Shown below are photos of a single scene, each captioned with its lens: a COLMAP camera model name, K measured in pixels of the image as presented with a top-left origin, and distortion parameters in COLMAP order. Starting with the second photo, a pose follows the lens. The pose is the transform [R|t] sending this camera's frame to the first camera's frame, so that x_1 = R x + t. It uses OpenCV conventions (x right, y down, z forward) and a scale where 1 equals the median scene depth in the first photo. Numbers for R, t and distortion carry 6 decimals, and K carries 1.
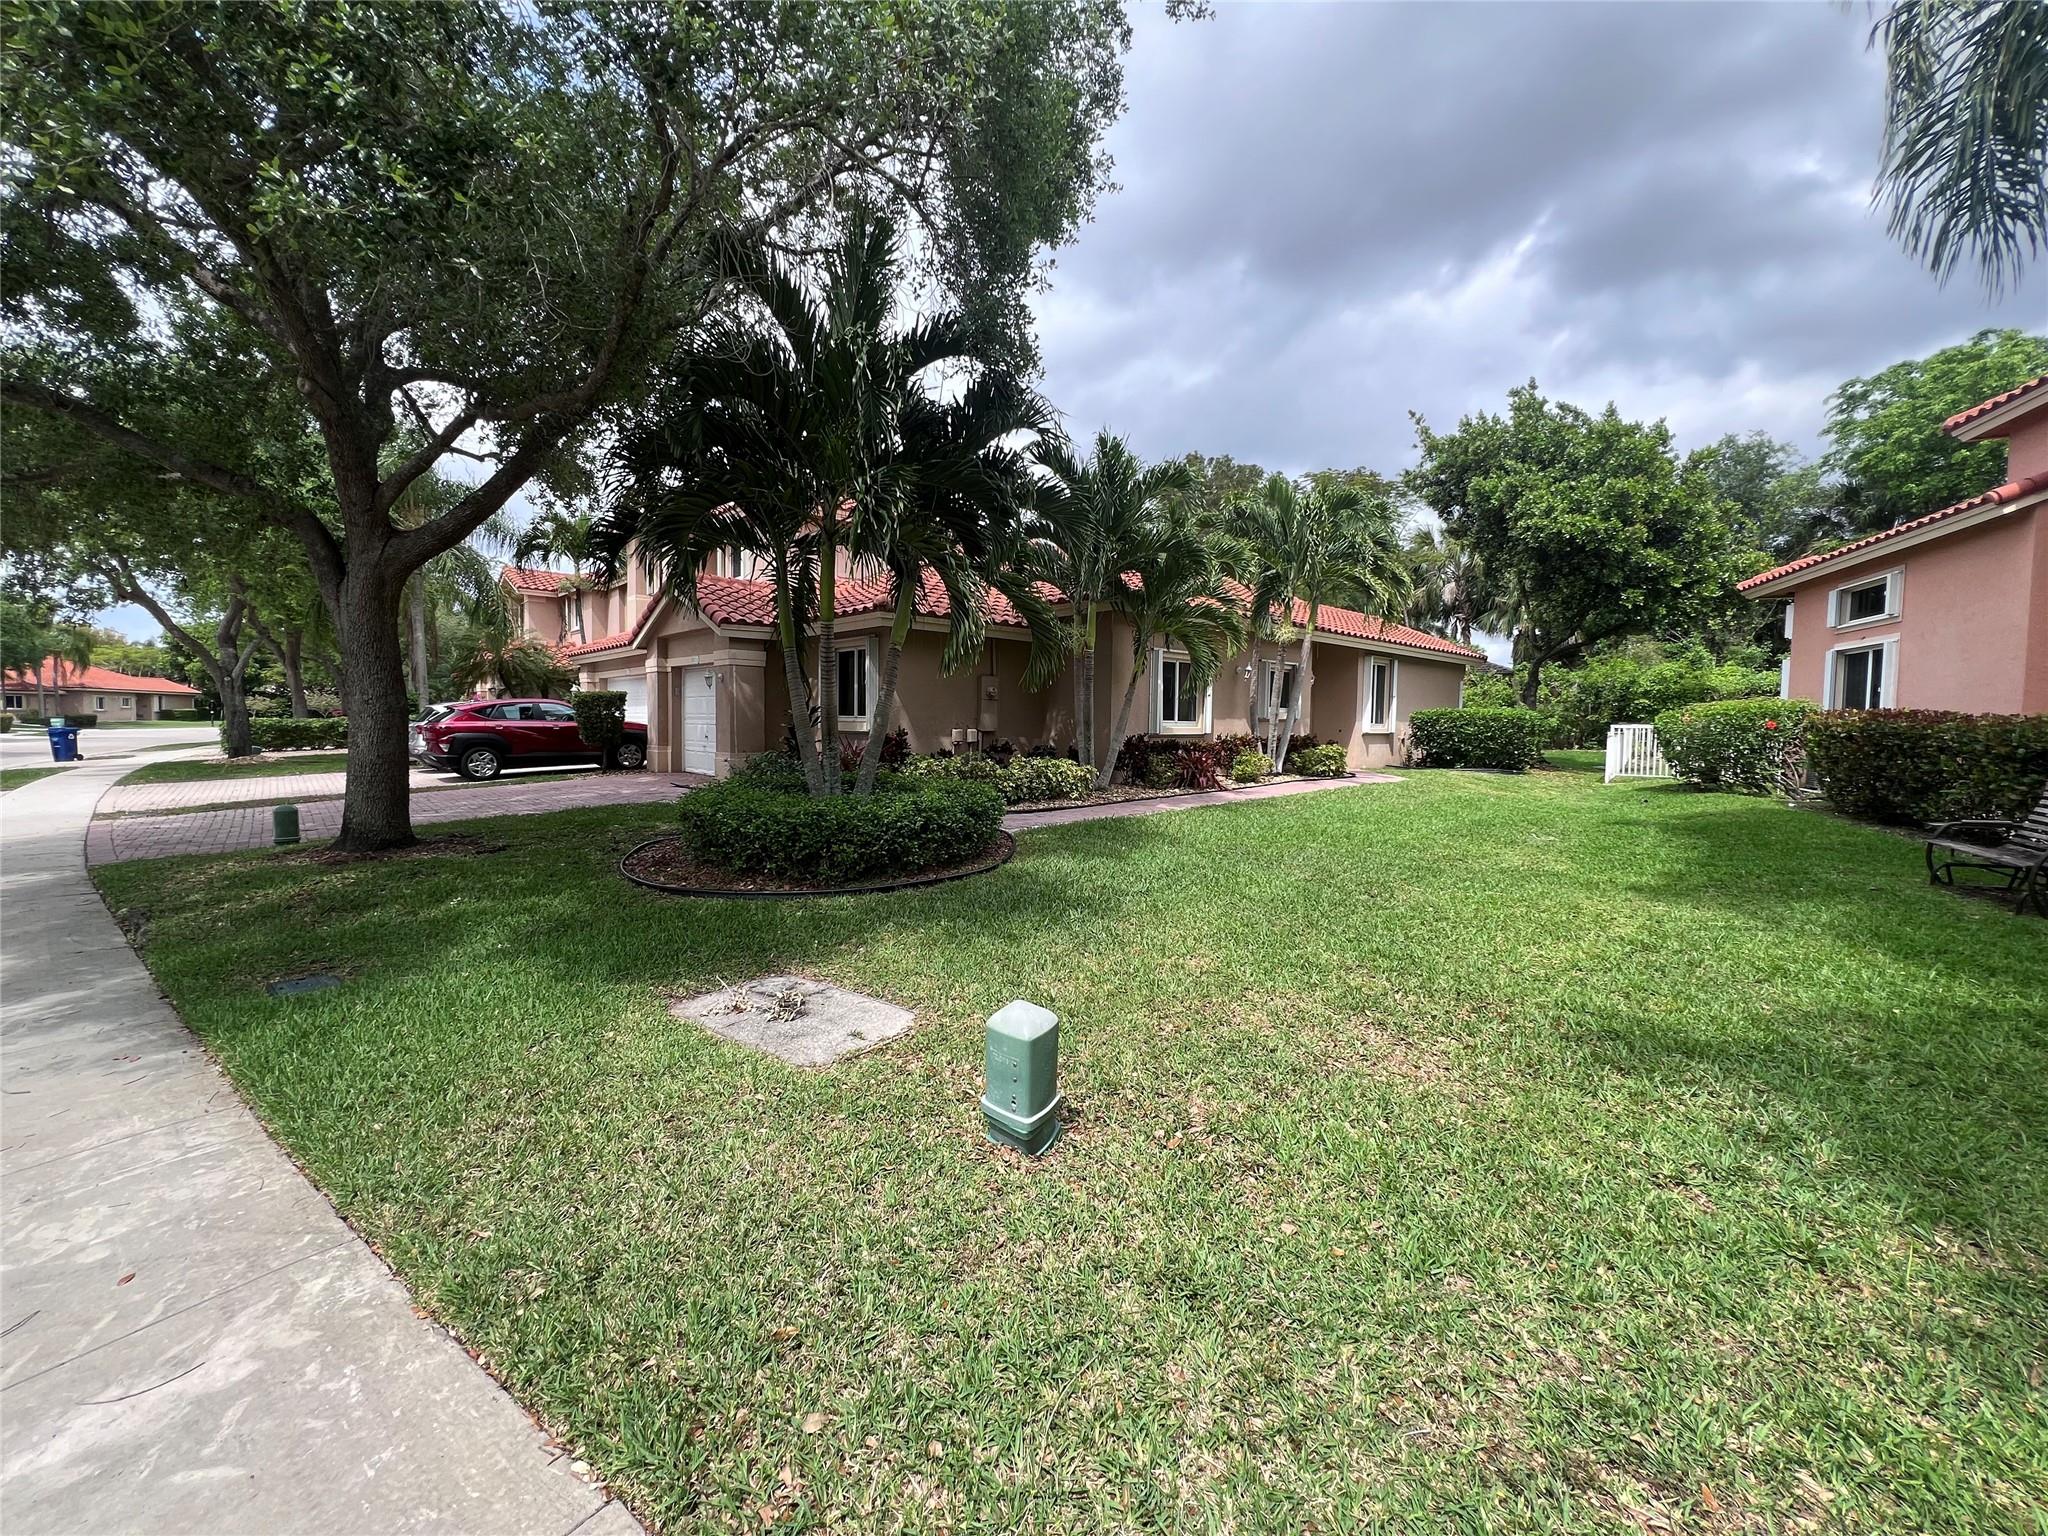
lens RADIAL K [[824.2, 0, 1013.5], [0, 824.2, 765.5], [0, 0, 1]] dist [0.015766, -0.000054]
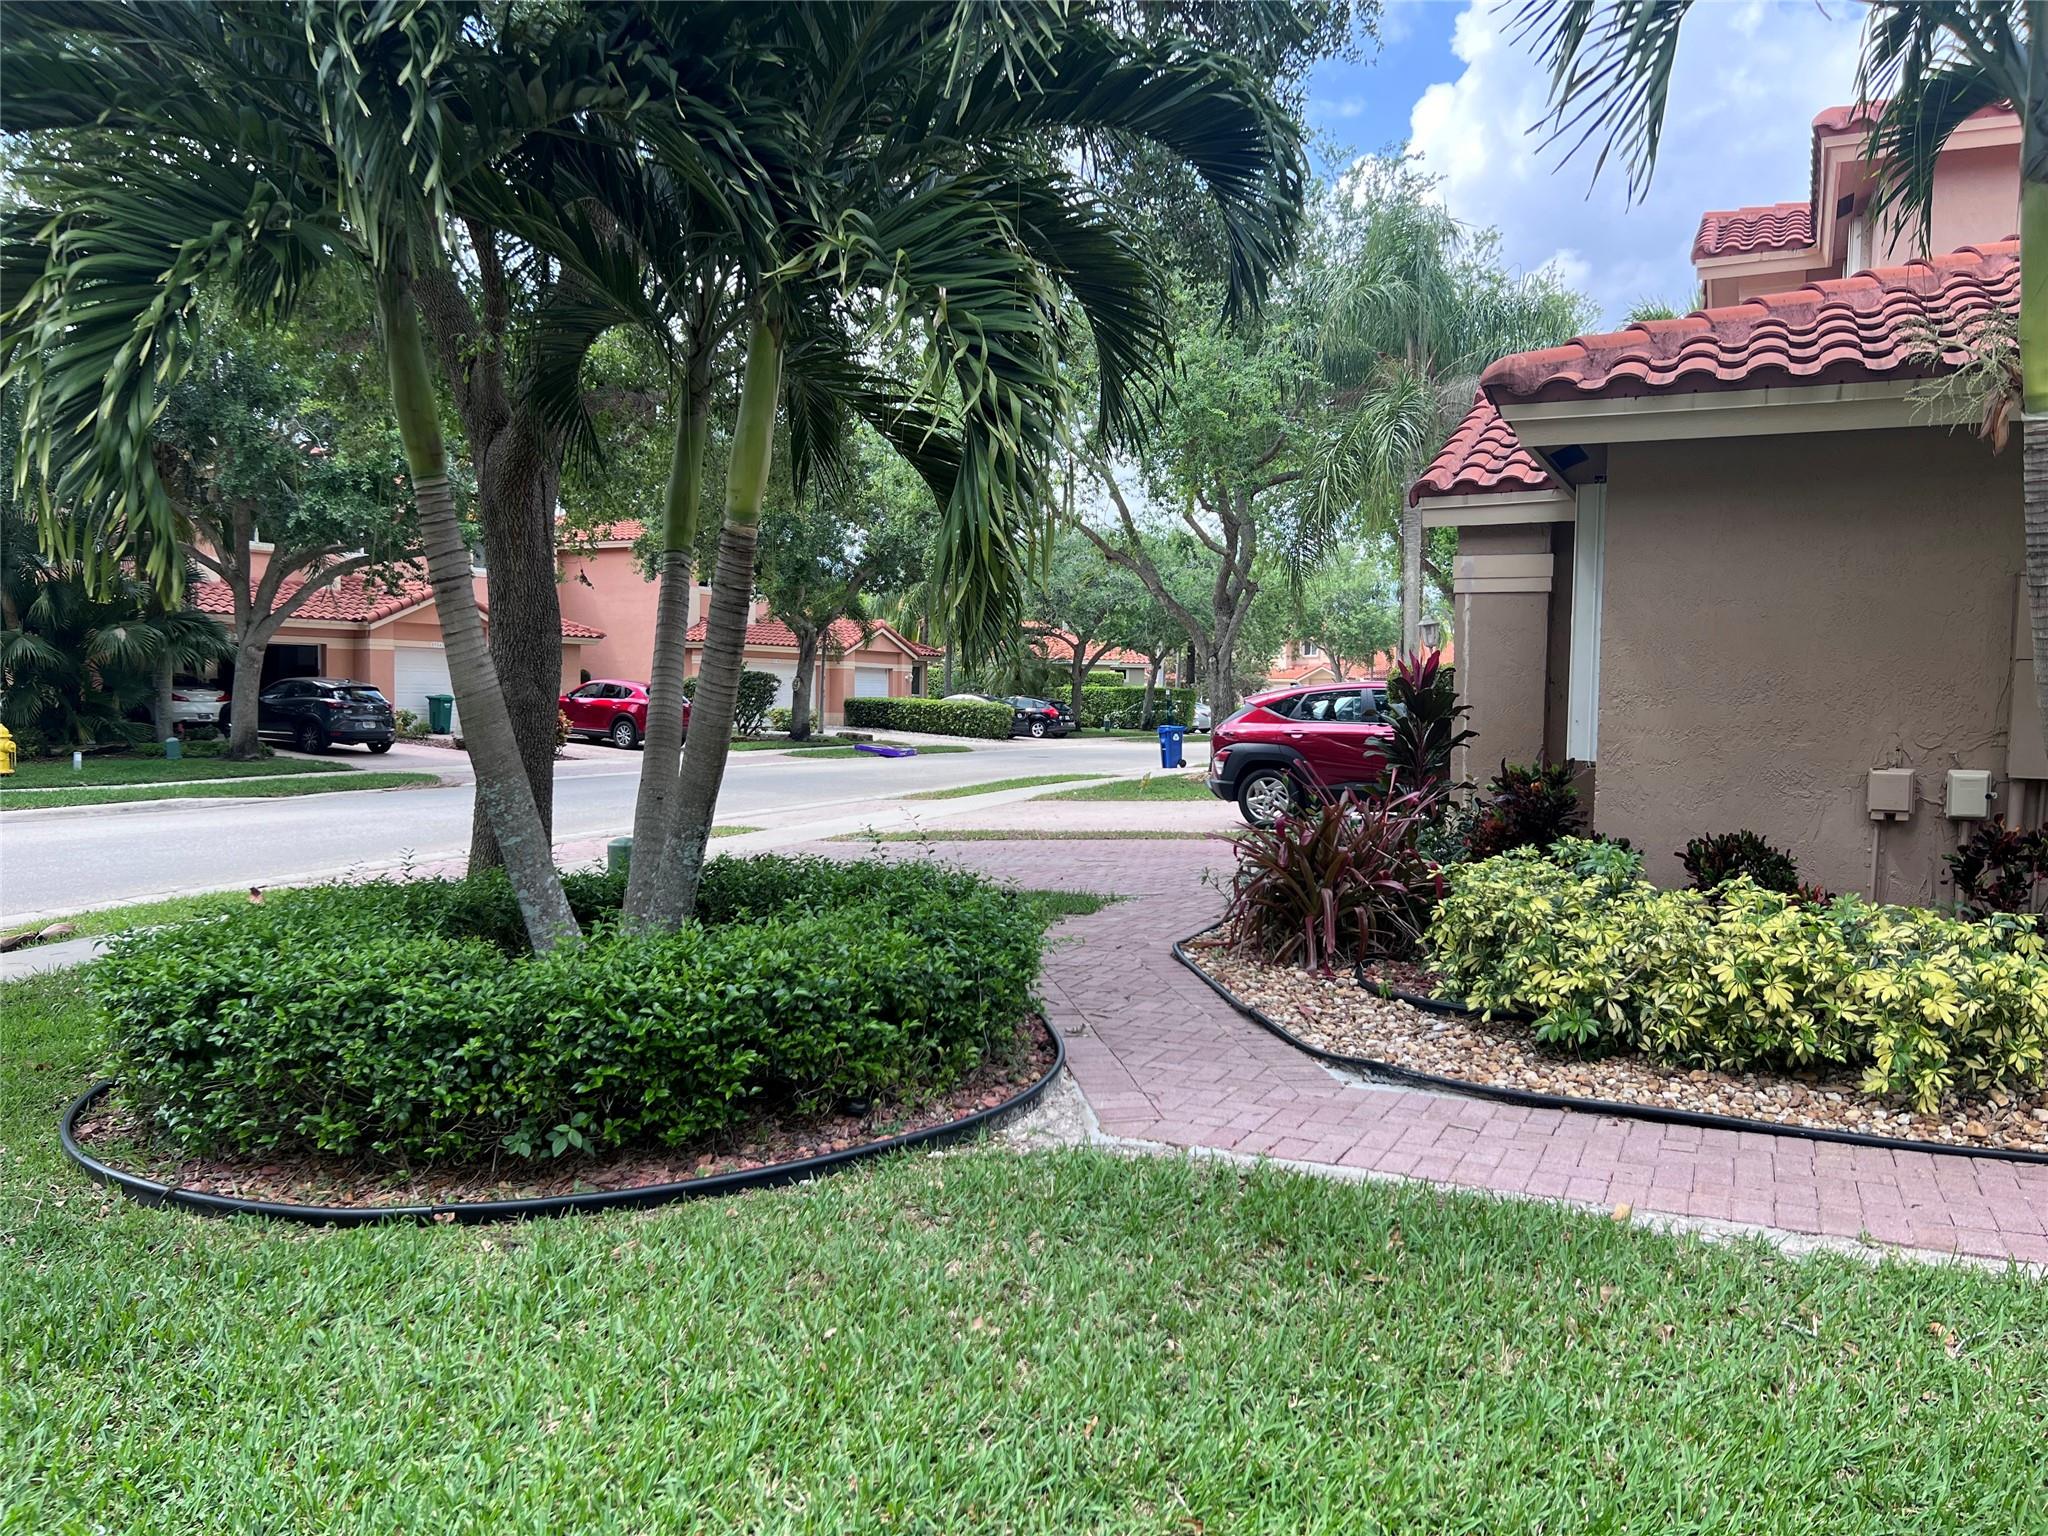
lens RADIAL K [[1553.8, 0, 1026.7], [0, 1553.8, 755.5], [0, 0, 1]] dist [0.068783, -0.056693]
pose [[0.390622, 0.030632, -0.920041, 0.920739], [-0.060367, 0.998147, 0.007602, -0.102440], [0.918570, 0.052571, 0.391748, 1.512014]]
